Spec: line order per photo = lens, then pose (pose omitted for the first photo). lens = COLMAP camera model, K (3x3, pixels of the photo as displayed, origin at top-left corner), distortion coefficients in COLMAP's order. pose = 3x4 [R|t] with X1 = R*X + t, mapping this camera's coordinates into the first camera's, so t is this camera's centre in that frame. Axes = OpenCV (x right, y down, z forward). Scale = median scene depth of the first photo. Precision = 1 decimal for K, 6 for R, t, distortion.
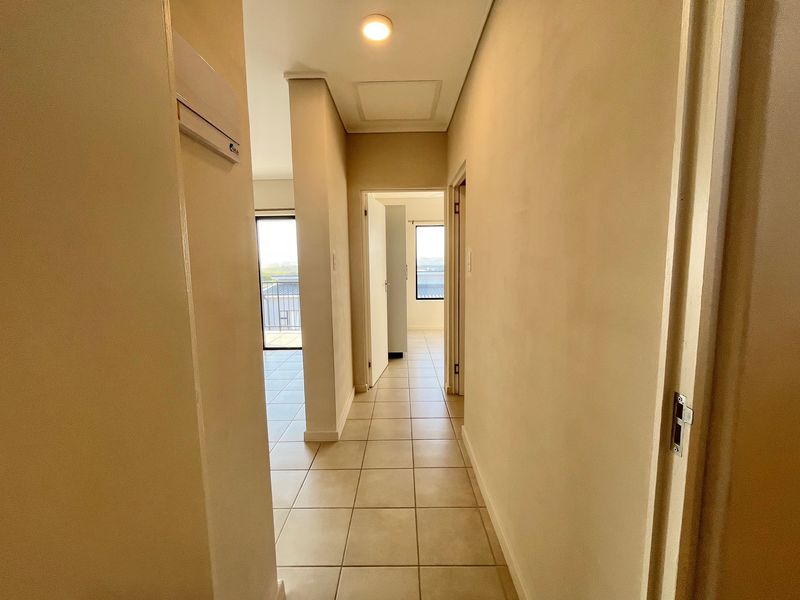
lens RADIAL K [[324.4, 0, 388.9], [0, 324.4, 296.8], [0, 0, 1]] dist [-0.008665, -0.000072]
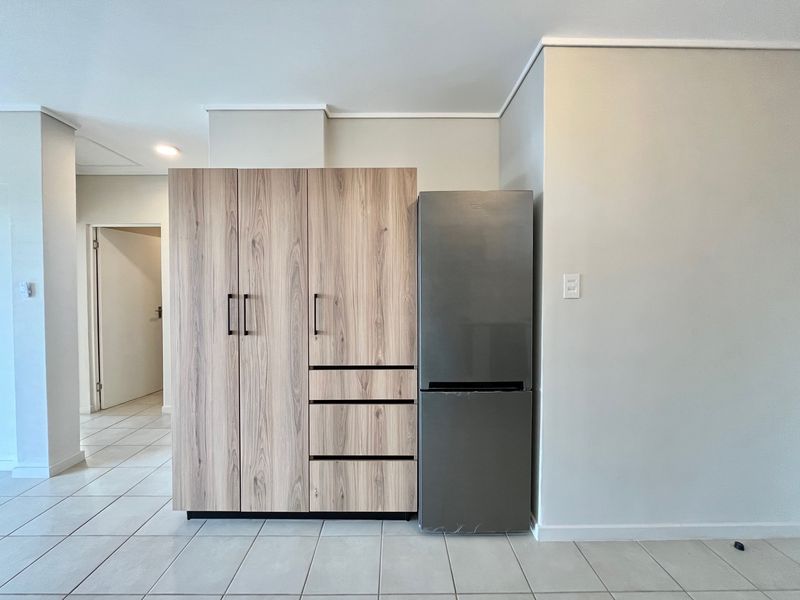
lens RADIAL K [[324.4, 0, 388.9], [0, 324.4, 296.8], [0, 0, 1]] dist [-0.008665, -0.000072]
pose [[-0.023209, 0.000808, 0.999730, -0.966846], [0.108895, 0.994052, 0.001725, 0.024633], [-0.993782, 0.108906, -0.023159, -0.003561]]
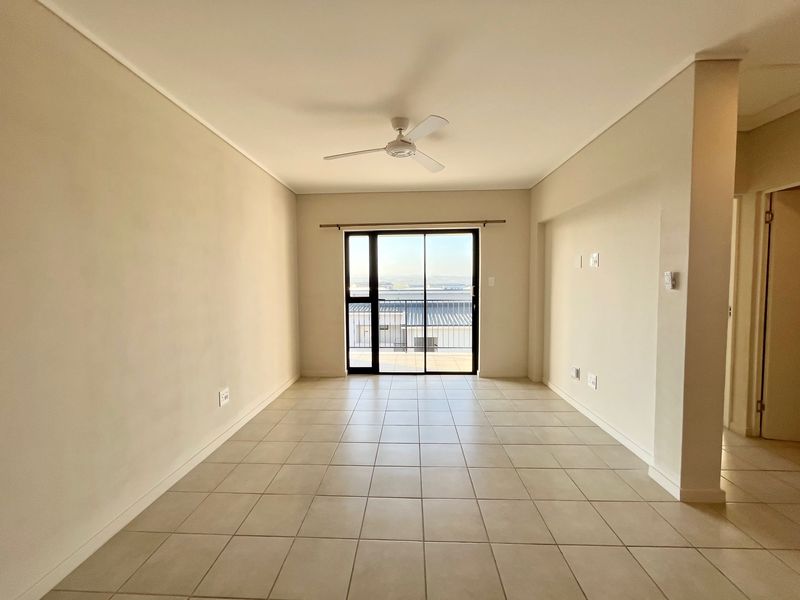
lens RADIAL K [[324.4, 0, 388.9], [0, 324.4, 296.8], [0, 0, 1]] dist [-0.008665, -0.000072]
pose [[0.999698, 0.010115, -0.022408, -0.782272], [-0.011355, 0.998370, -0.055941, -0.001846], [0.021806, 0.056179, 0.998183, 0.130167]]
